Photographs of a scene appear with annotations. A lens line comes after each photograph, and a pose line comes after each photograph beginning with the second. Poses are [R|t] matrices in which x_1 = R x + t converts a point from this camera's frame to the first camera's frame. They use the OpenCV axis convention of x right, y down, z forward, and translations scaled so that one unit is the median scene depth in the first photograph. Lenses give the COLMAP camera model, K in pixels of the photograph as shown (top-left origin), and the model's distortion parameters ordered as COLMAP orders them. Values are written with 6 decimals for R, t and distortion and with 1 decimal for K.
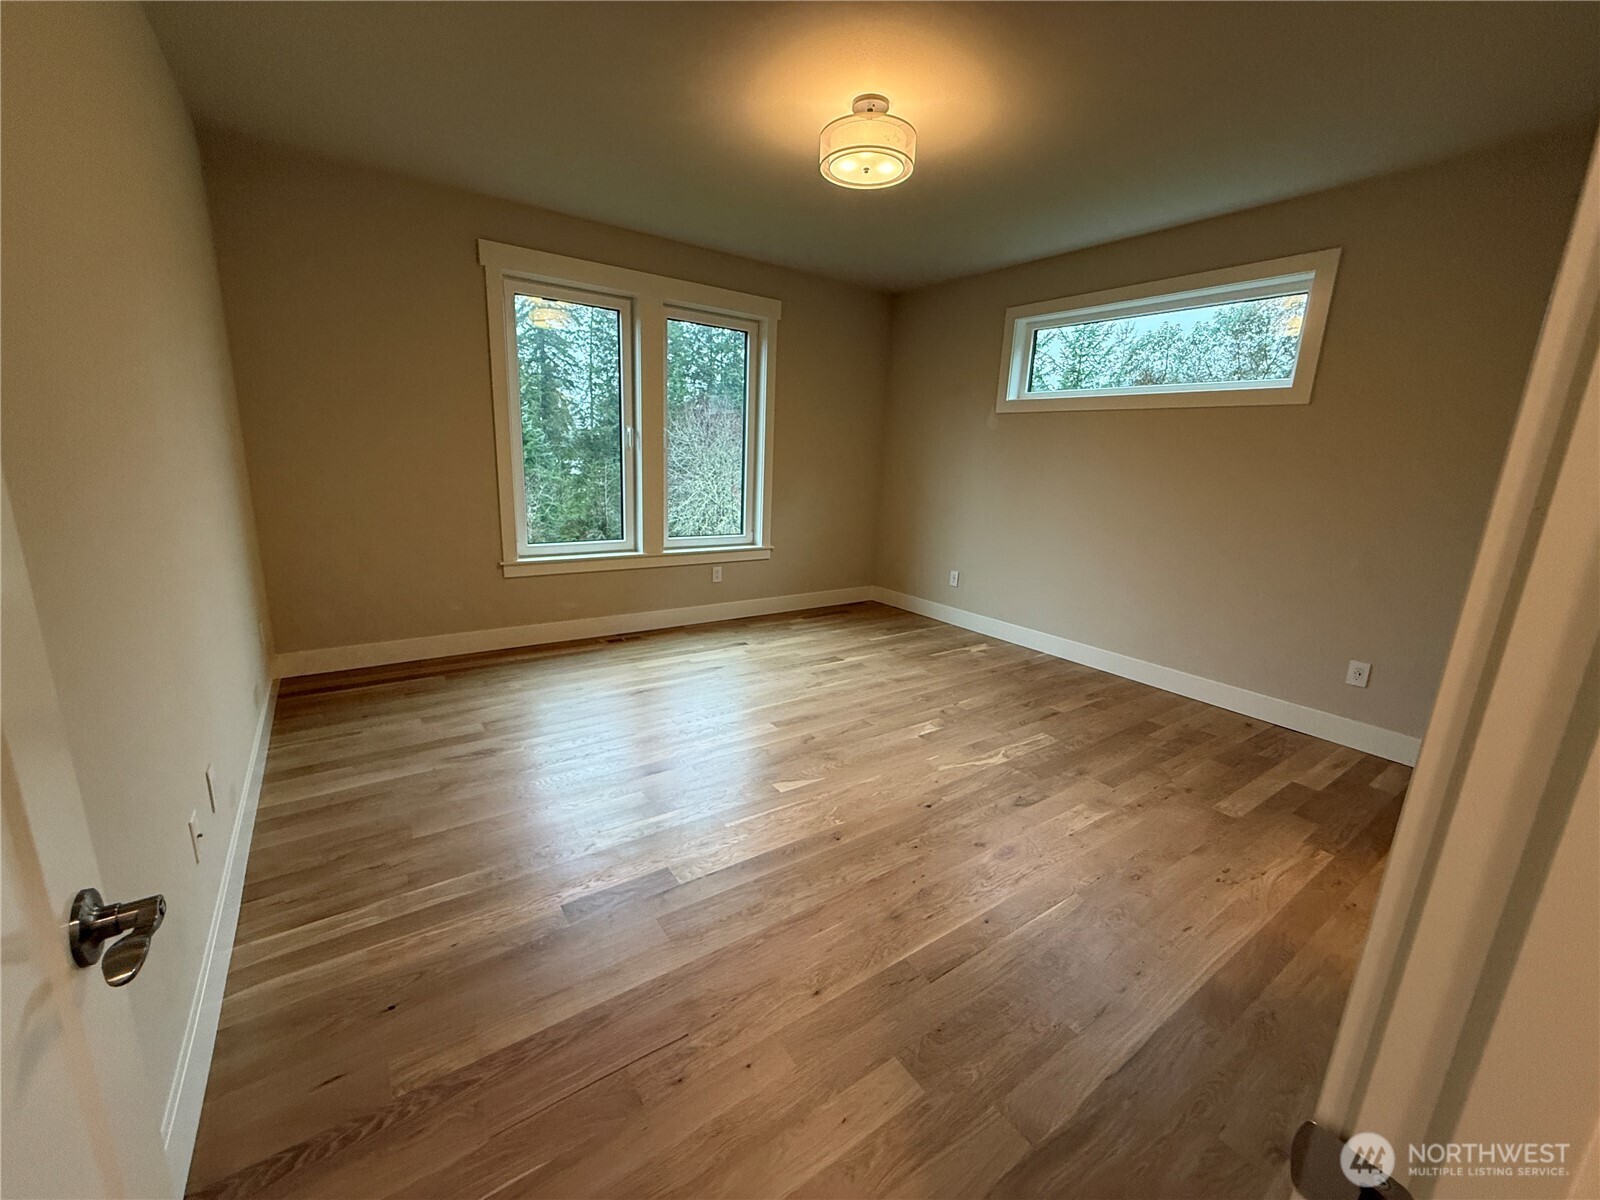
lens RADIAL K [[639.3, 0, 795.1], [0, 639.3, 598.6], [0, 0, 1]] dist [0.000464, -0.000238]
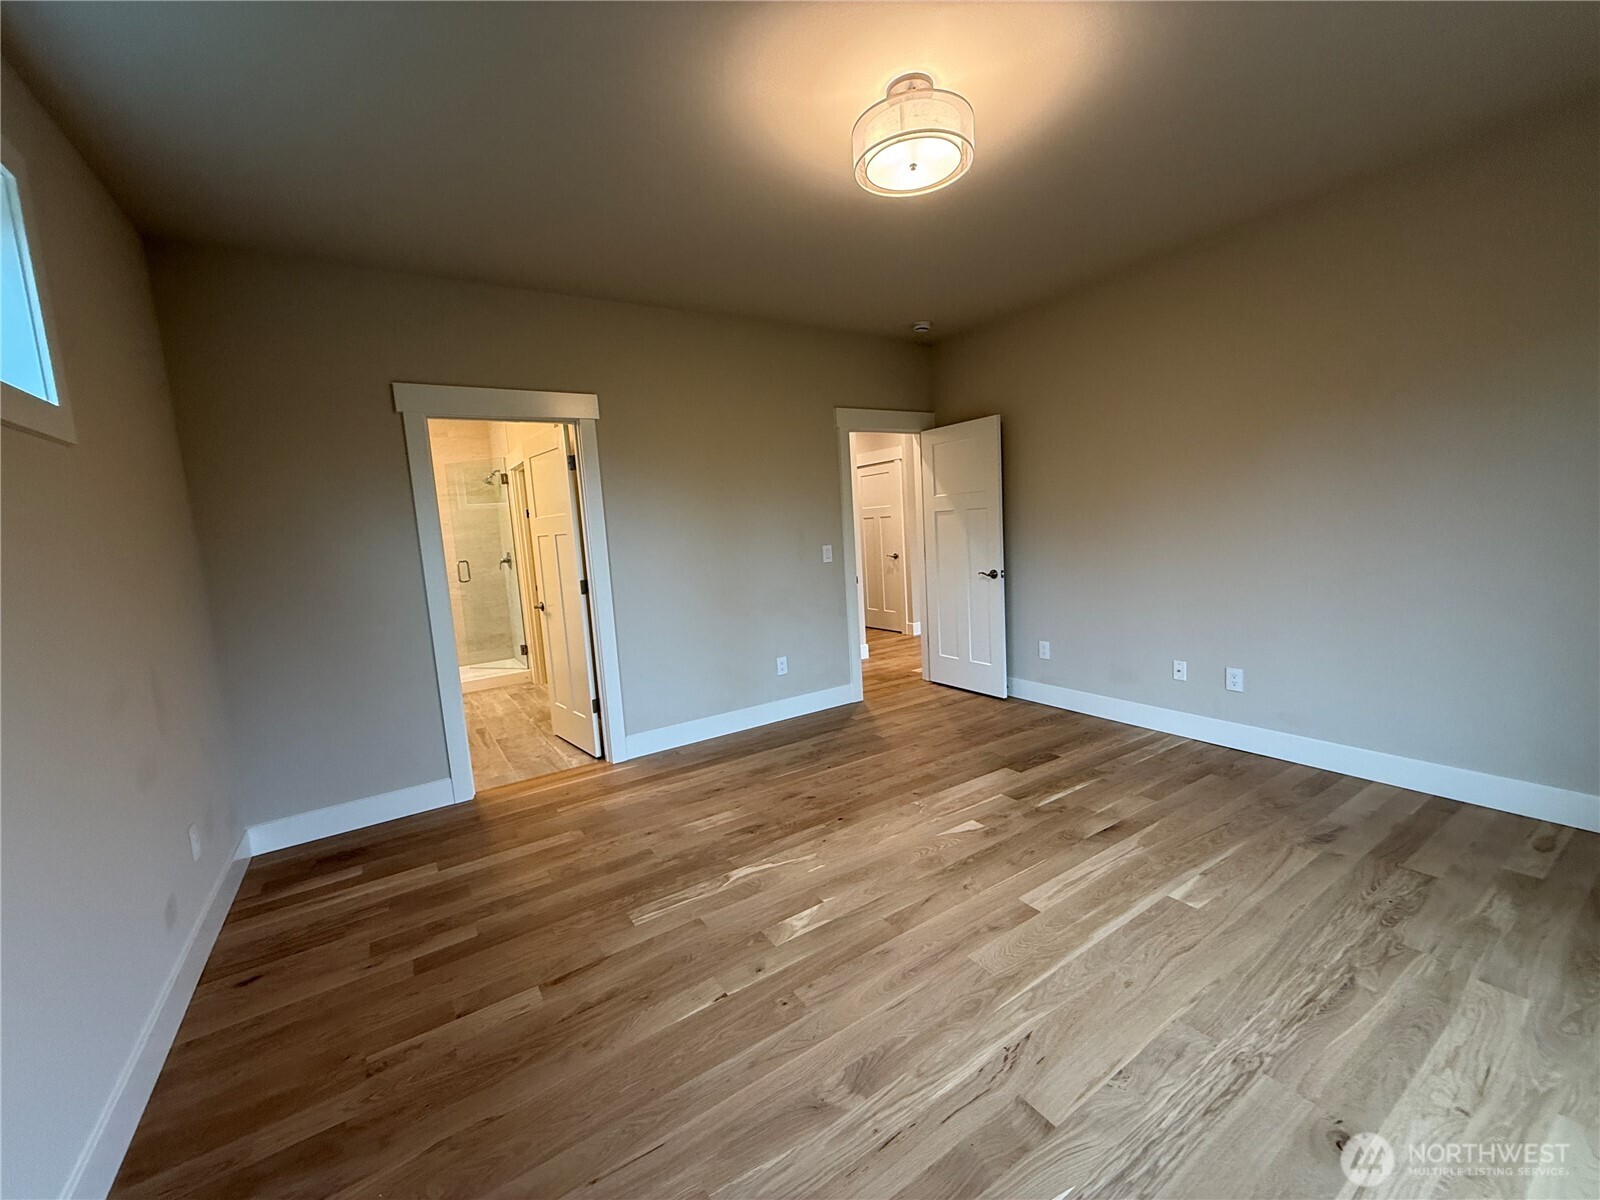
lens RADIAL K [[639.3, 0, 795.1], [0, 639.3, 598.6], [0, 0, 1]] dist [0.000464, -0.000238]
pose [[-0.999004, 0.015264, 0.041924, 0.198391], [0.028601, 0.940284, 0.339187, -0.373683], [-0.034243, 0.340048, -0.939784, 1.641872]]
